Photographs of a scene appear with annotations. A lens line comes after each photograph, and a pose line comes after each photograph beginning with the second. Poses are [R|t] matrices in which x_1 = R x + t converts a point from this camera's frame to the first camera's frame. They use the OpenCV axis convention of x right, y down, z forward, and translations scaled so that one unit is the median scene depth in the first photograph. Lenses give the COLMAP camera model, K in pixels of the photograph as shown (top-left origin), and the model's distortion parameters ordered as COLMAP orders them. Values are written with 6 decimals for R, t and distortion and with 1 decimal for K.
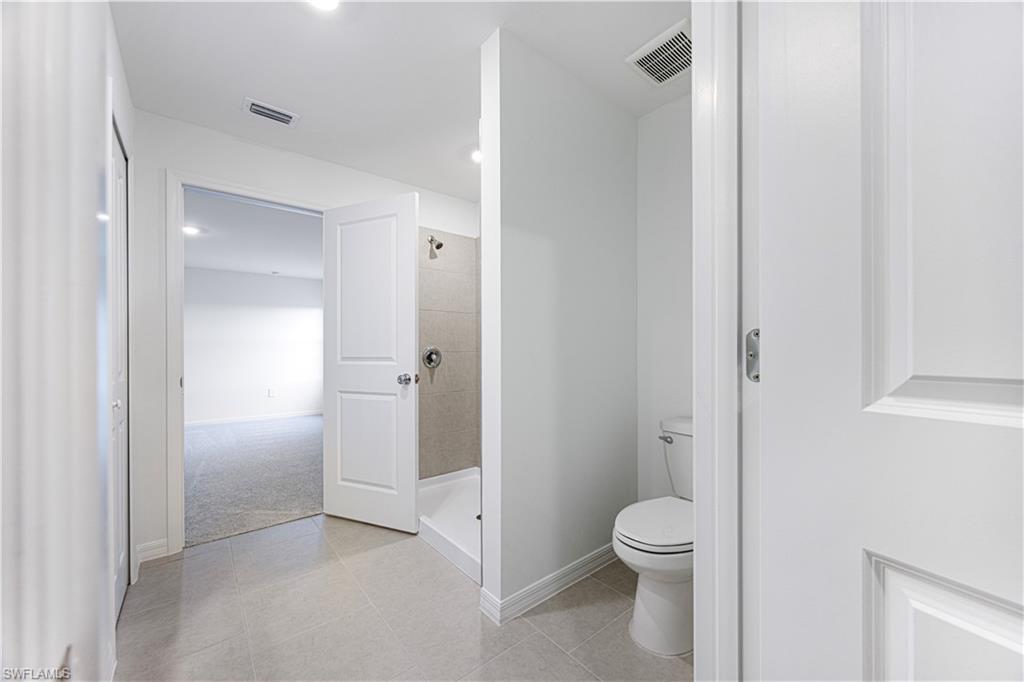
lens RADIAL K [[393.8, 0, 509.1], [0, 393.8, 348.7], [0, 0, 1]] dist [-0.000848, -0.000761]
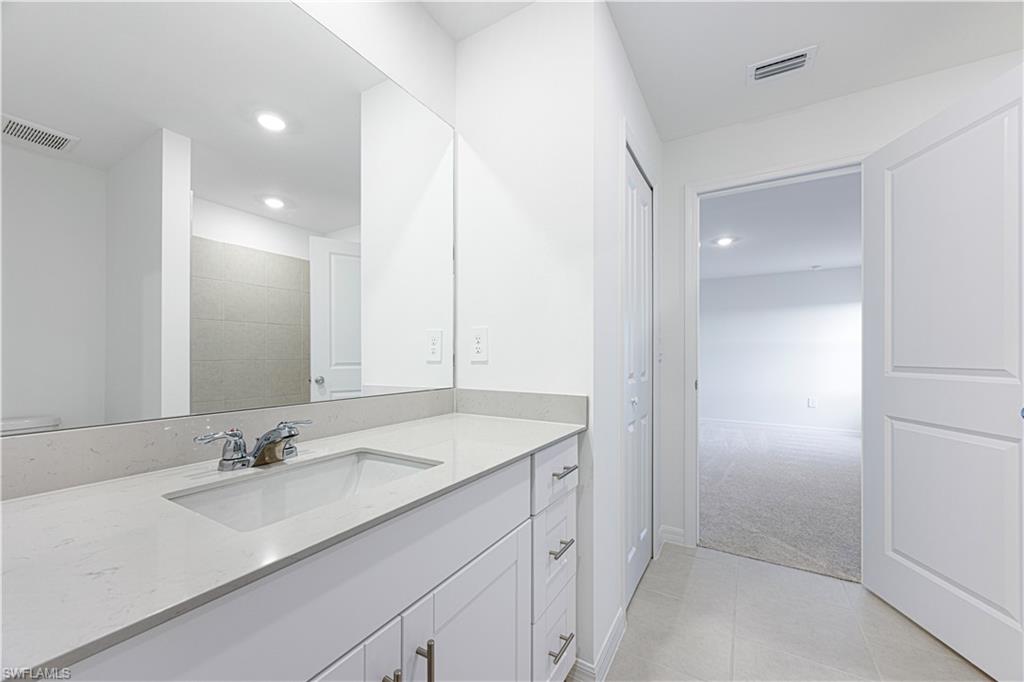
lens RADIAL K [[393.8, 0, 508.1], [0, 393.8, 350.3], [0, 0, 1]] dist [-0.000848, -0.000761]
pose [[0.347377, -0.002809, -0.937721, -0.026044], [-0.003795, 0.999983, -0.004401, 0.000538], [0.937718, 0.005088, 0.347361, 0.148821]]
